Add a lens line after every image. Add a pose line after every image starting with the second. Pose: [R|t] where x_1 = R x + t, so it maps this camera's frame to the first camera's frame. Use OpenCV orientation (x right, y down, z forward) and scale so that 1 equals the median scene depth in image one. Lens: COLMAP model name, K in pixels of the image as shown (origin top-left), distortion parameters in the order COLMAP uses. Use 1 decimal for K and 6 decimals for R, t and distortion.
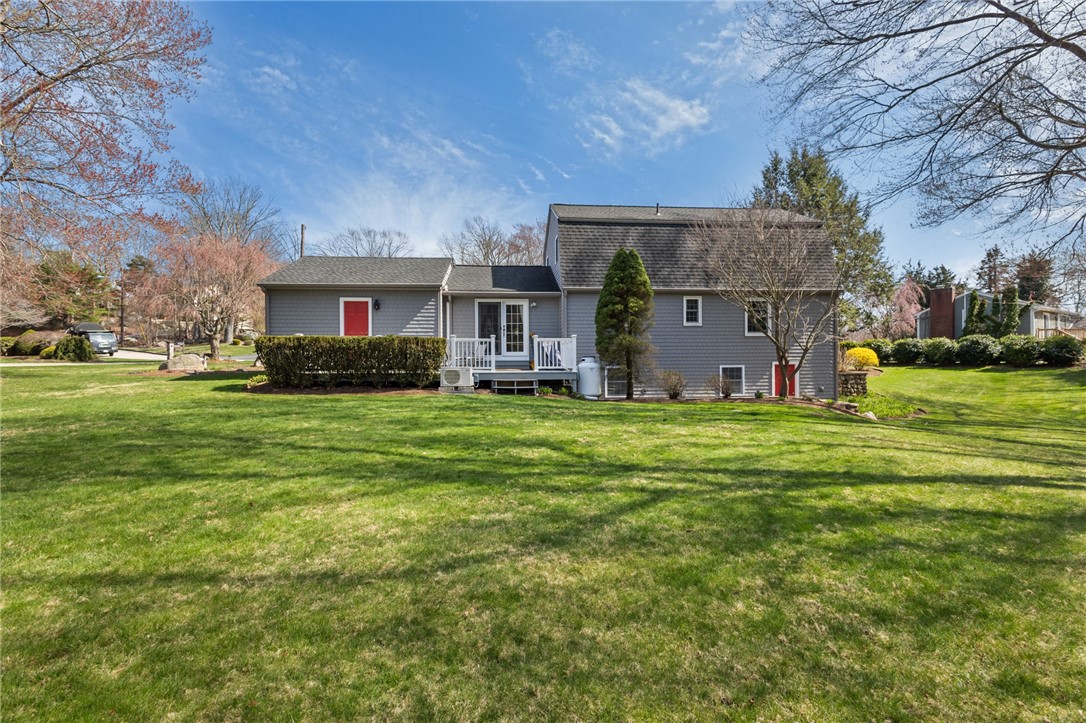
lens RADIAL K [[506.0, 0, 543.0], [0, 506.0, 361.5], [0, 0, 1]] dist [0.001166, 0.000128]
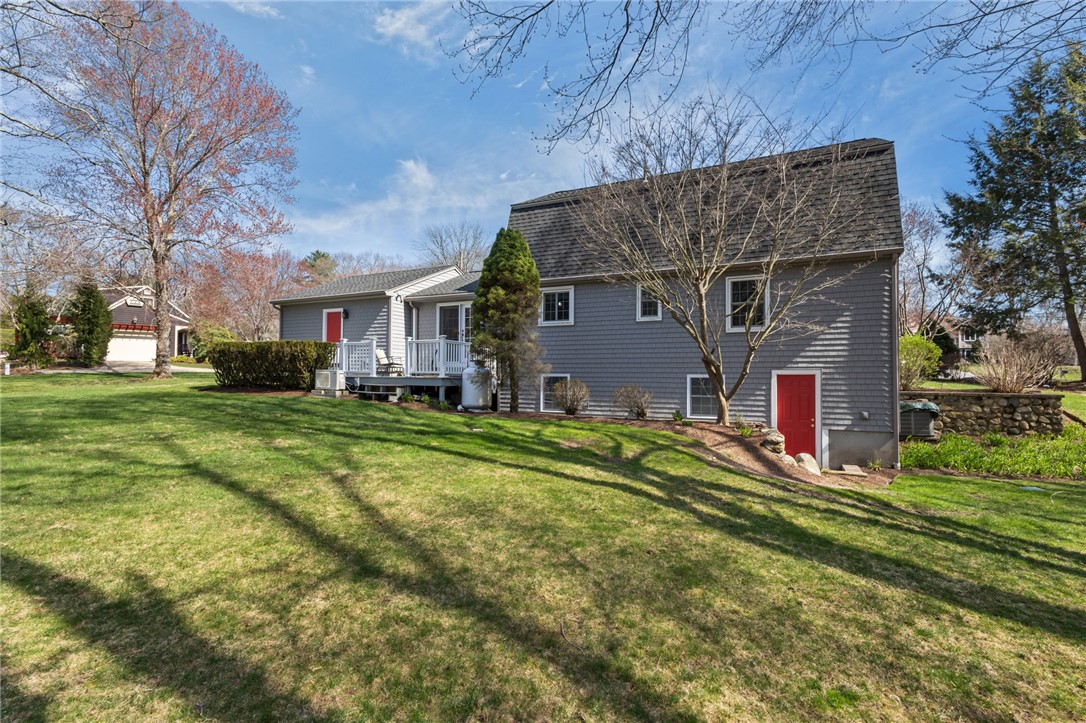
lens RADIAL K [[506.0, 0, 543.0], [0, 506.0, 361.5], [0, 0, 1]] dist [0.001166, 0.000128]
pose [[0.852348, -0.003086, -0.522966, 0.547561], [-0.013844, 0.999499, -0.028463, 0.012065], [0.522792, 0.031501, 0.851878, 0.285134]]
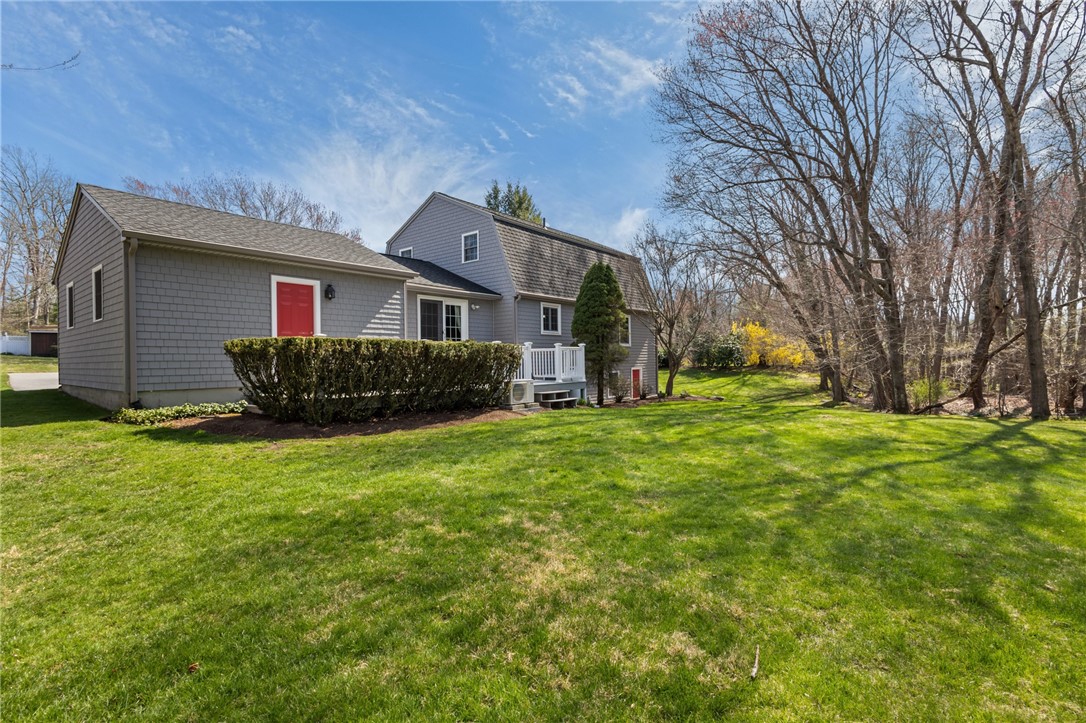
lens RADIAL K [[494.1, 0, 543.0], [0, 494.1, 361.5], [0, 0, 1]] dist [0.000276, 0.000018]
pose [[0.688397, -0.010895, 0.725252, -0.566130], [0.015369, 0.999882, 0.000433, -0.015089], [-0.725171, 0.010849, 0.688483, 0.319156]]
